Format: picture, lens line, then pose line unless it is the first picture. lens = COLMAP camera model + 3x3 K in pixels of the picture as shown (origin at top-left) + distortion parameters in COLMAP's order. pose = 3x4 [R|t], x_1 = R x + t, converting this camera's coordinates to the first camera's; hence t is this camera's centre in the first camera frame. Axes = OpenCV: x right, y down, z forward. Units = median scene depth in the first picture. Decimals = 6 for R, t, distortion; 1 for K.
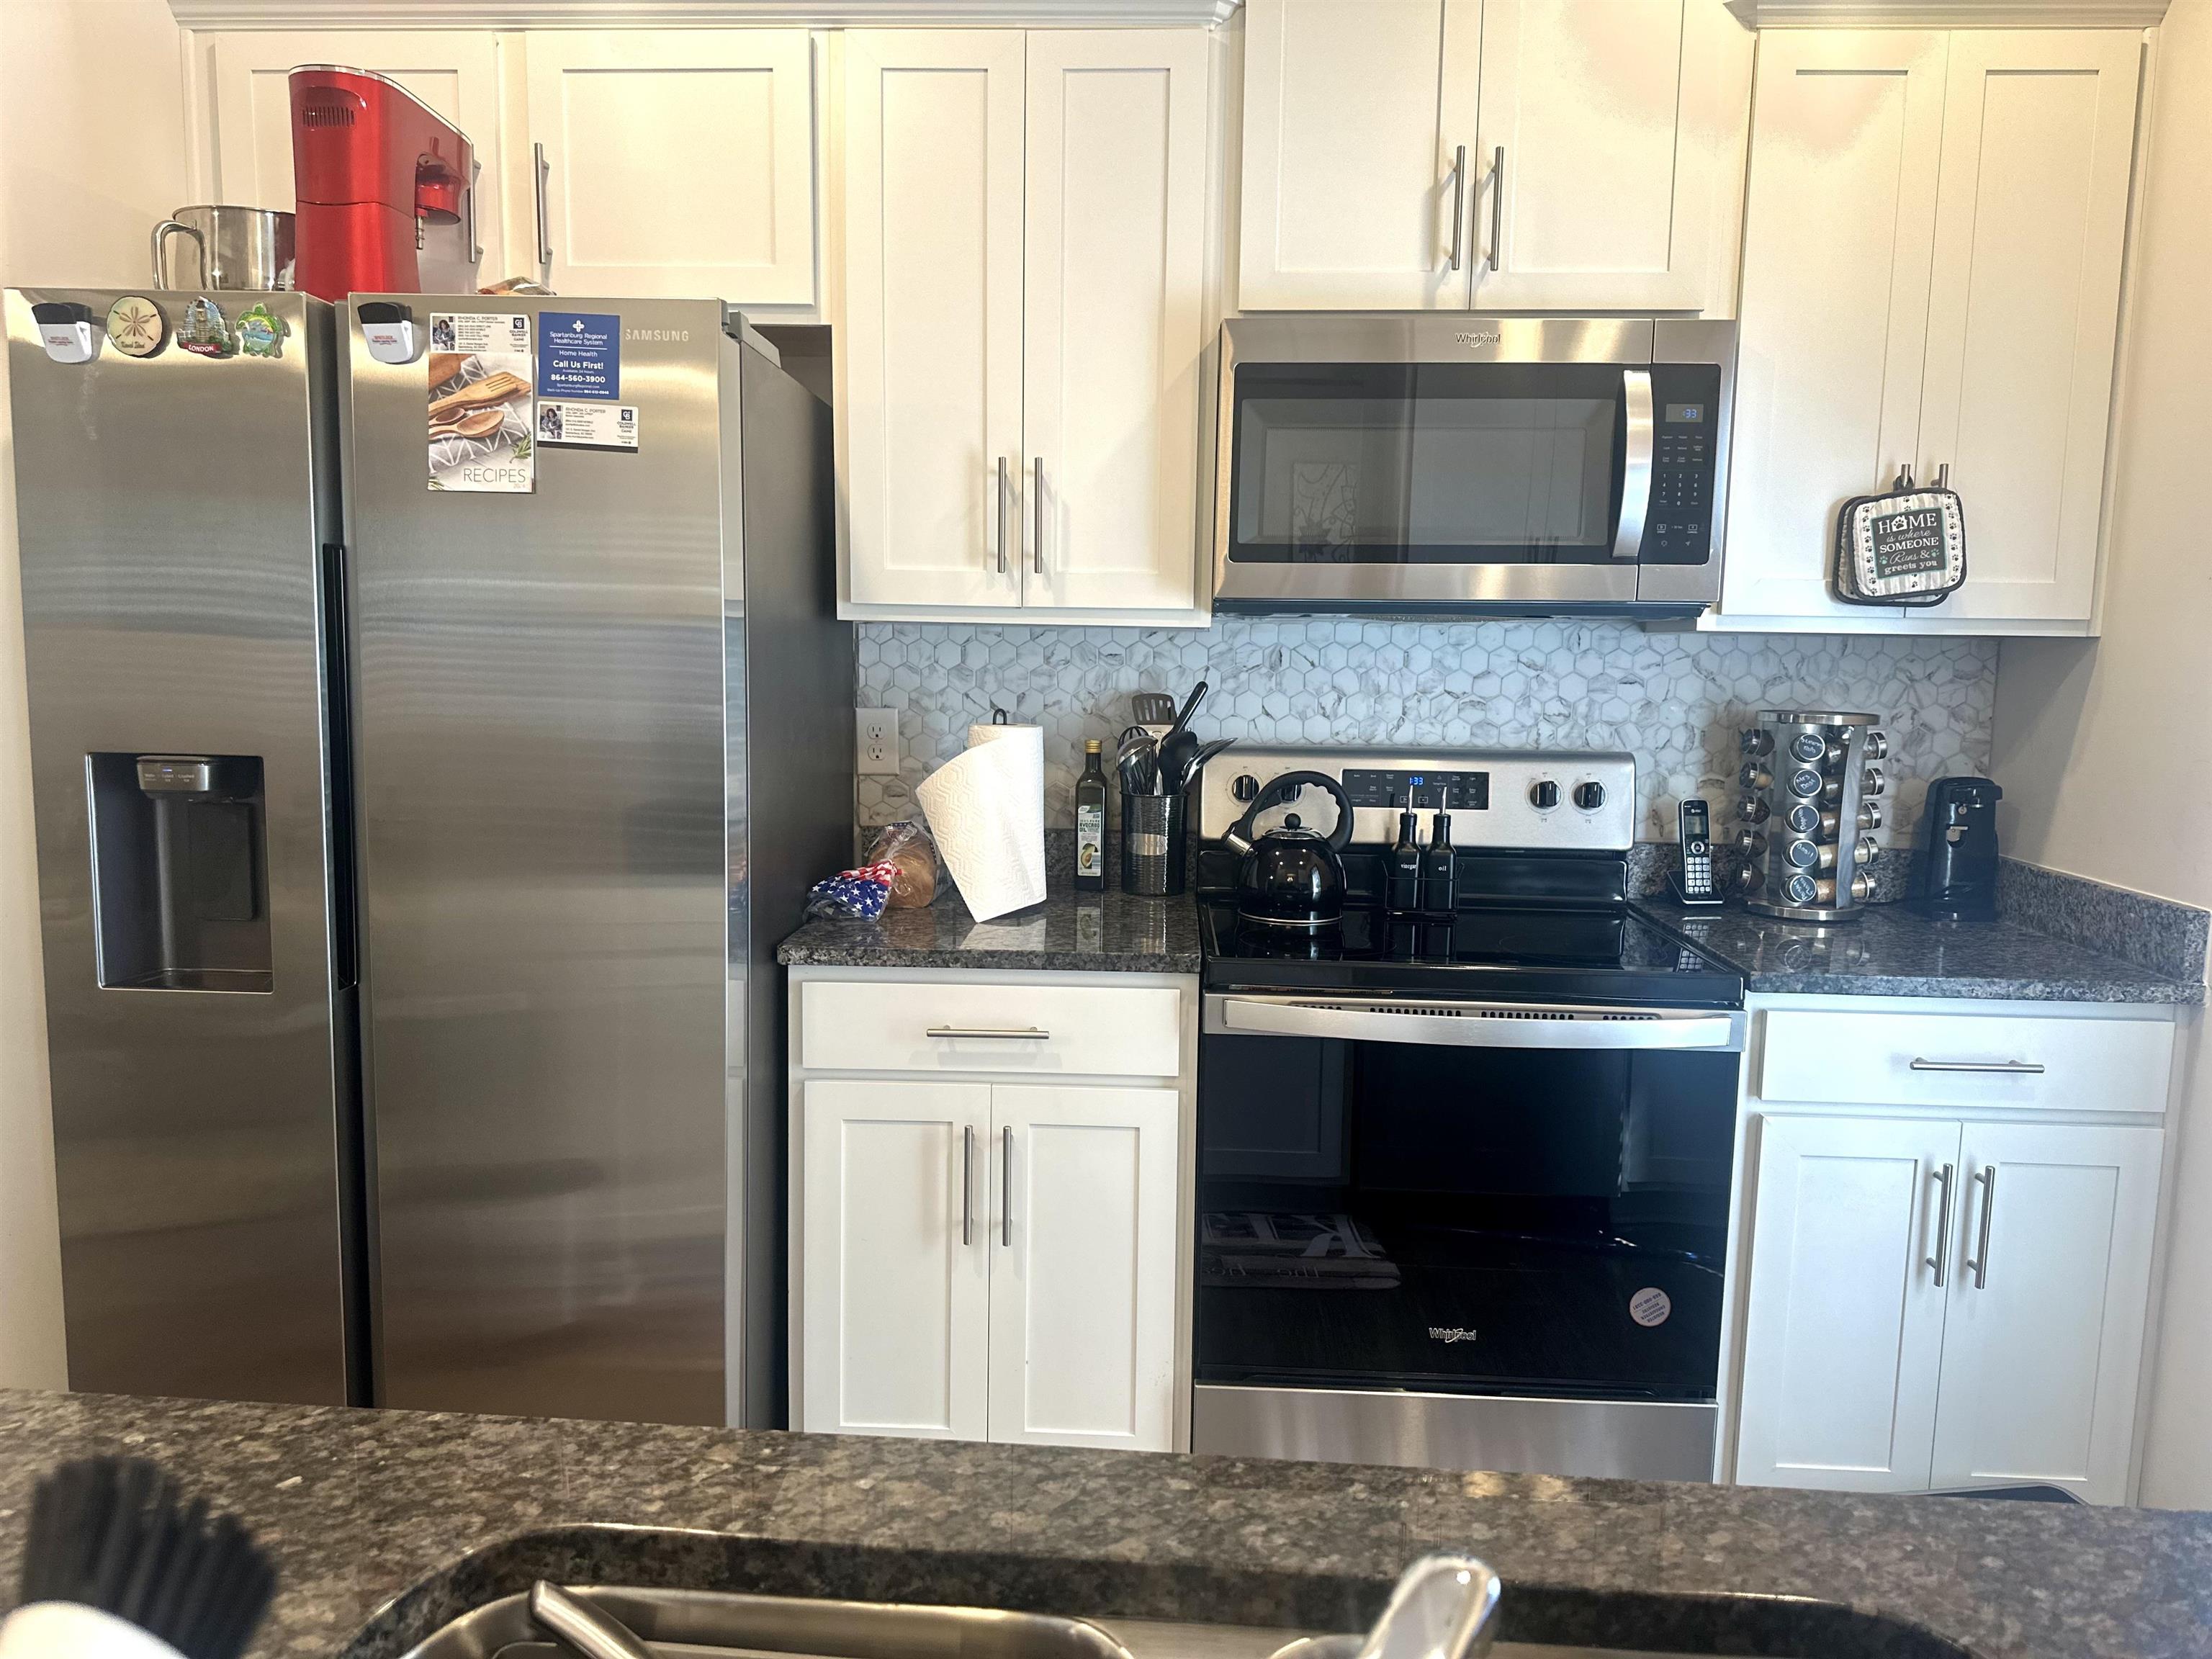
lens RADIAL K [[1569.1, 0, 1116.2], [0, 1569.1, 832.9], [0, 0, 1]] dist [0.044311, -0.067709]
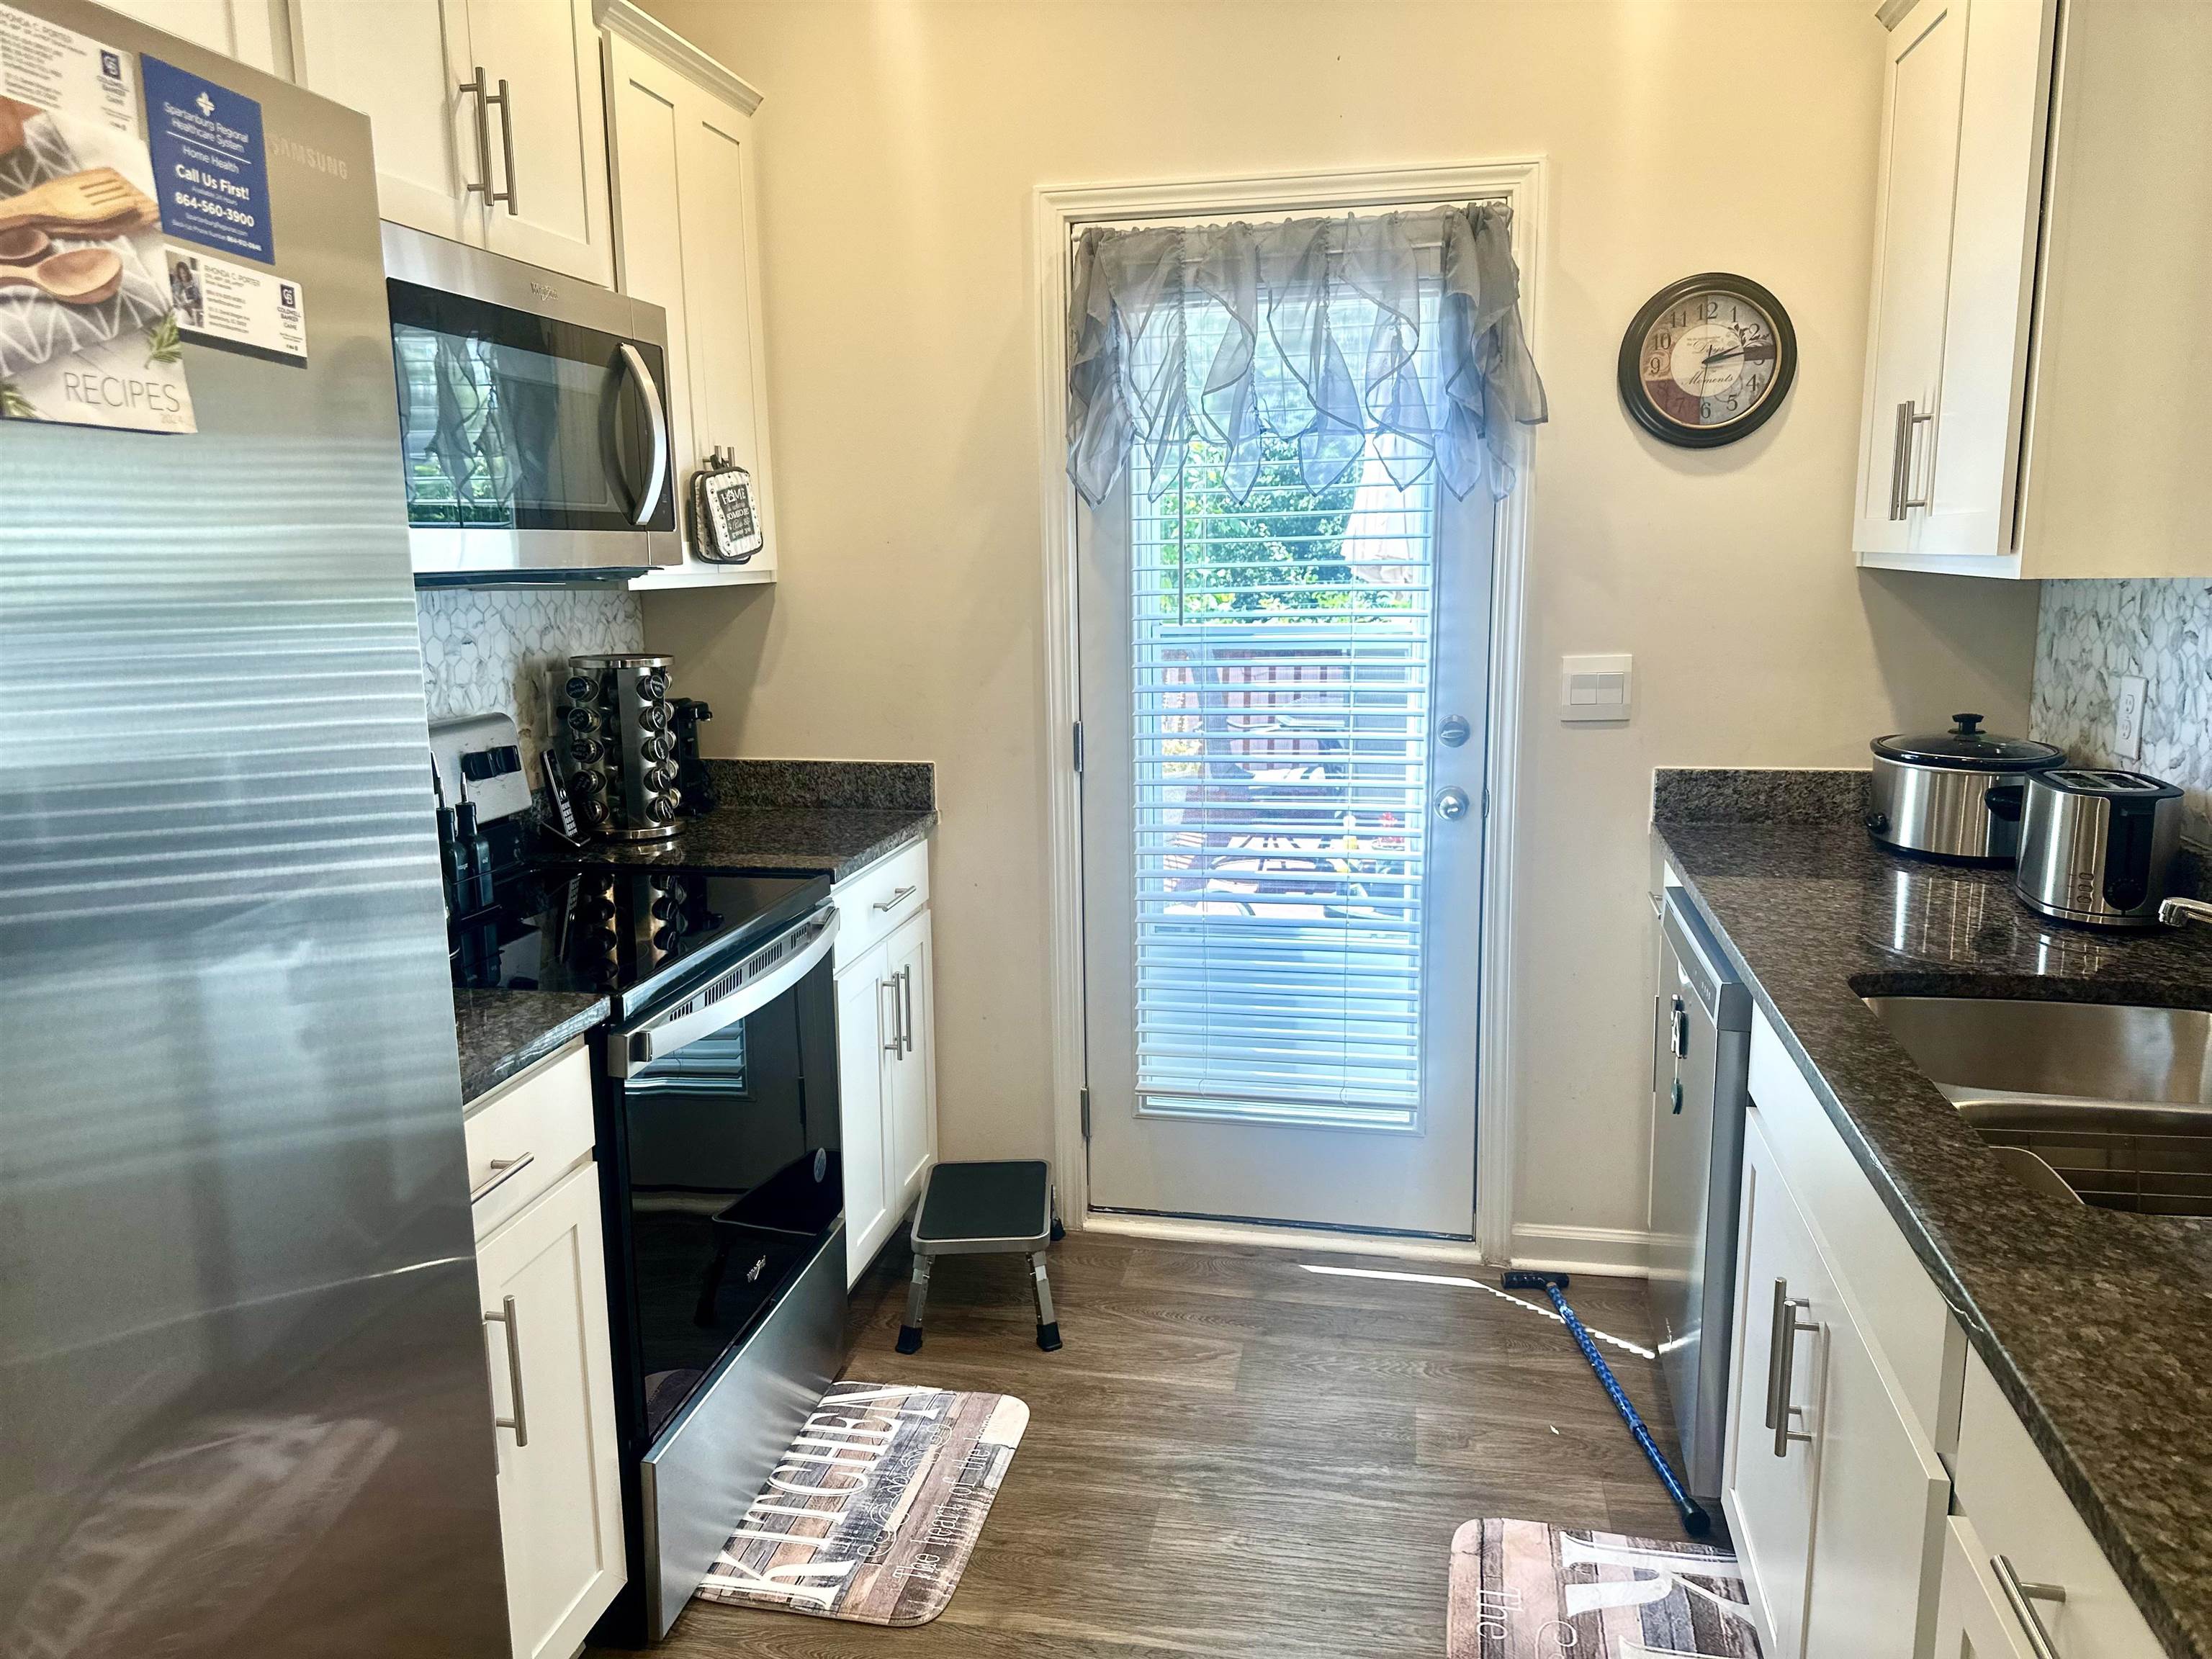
lens RADIAL K [[1557.8, 0, 1106.0], [0, 1557.8, 829.5], [0, 0, 1]] dist [0.001333, -0.017405]
pose [[0.133549, -0.195828, 0.971502, -0.821203], [0.127804, 0.975501, 0.179065, -0.146932], [-0.982767, 0.100247, 0.155305, 0.661753]]
